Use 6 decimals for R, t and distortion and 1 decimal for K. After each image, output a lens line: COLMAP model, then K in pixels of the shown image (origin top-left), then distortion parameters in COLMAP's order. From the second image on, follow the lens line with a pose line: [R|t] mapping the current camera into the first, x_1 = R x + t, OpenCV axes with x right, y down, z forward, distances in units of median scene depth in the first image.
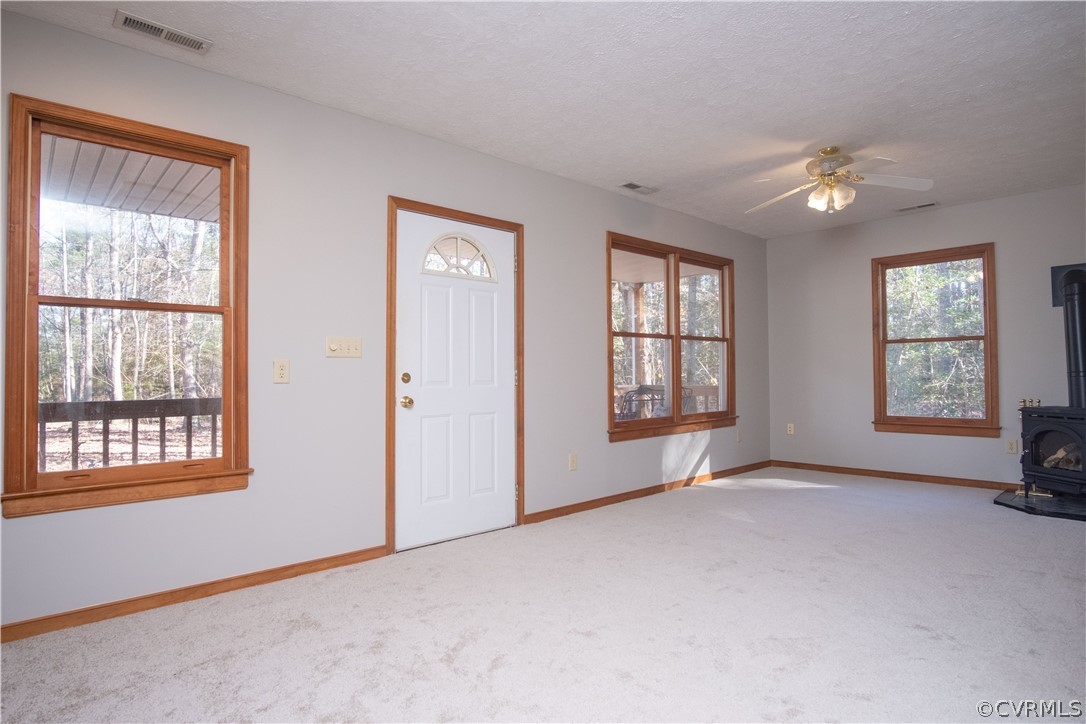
lens RADIAL K [[588.1, 0, 549.3], [0, 588.1, 361.9], [0, 0, 1]] dist [-0.029284, 0.000787]
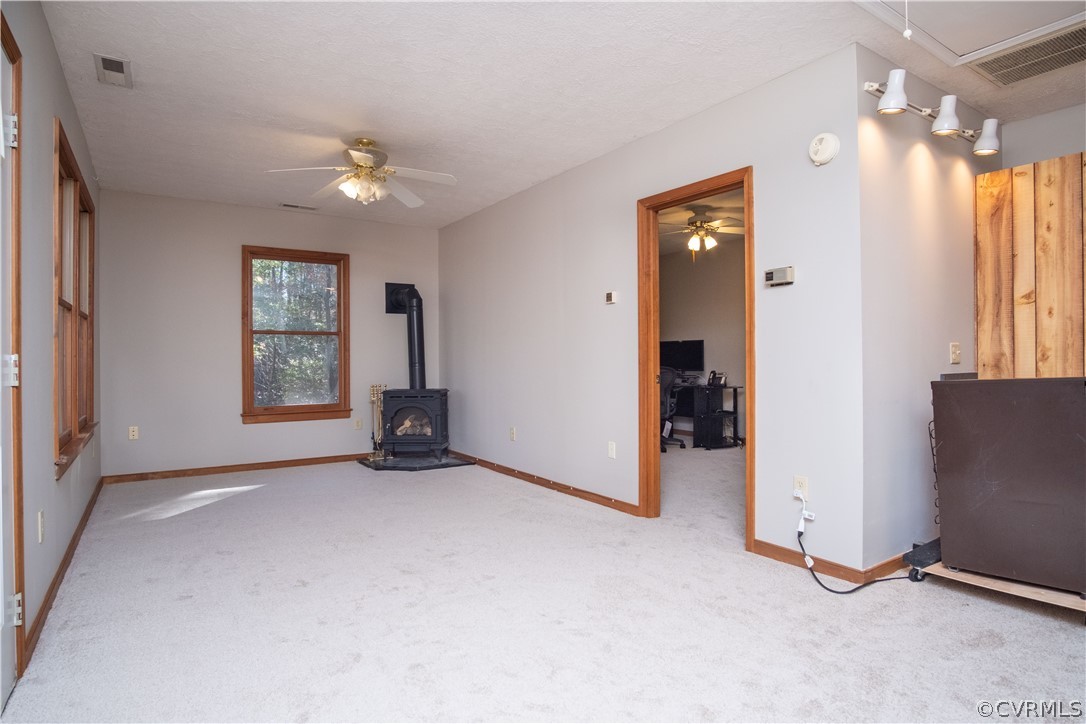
lens RADIAL K [[588.1, 0, 549.3], [0, 588.1, 361.9], [0, 0, 1]] dist [-0.029284, 0.000787]
pose [[0.155945, 0.007570, 0.987737, -0.388484], [-0.017750, 0.999831, -0.004861, 0.014541], [-0.987606, -0.016774, 0.156053, 0.427587]]
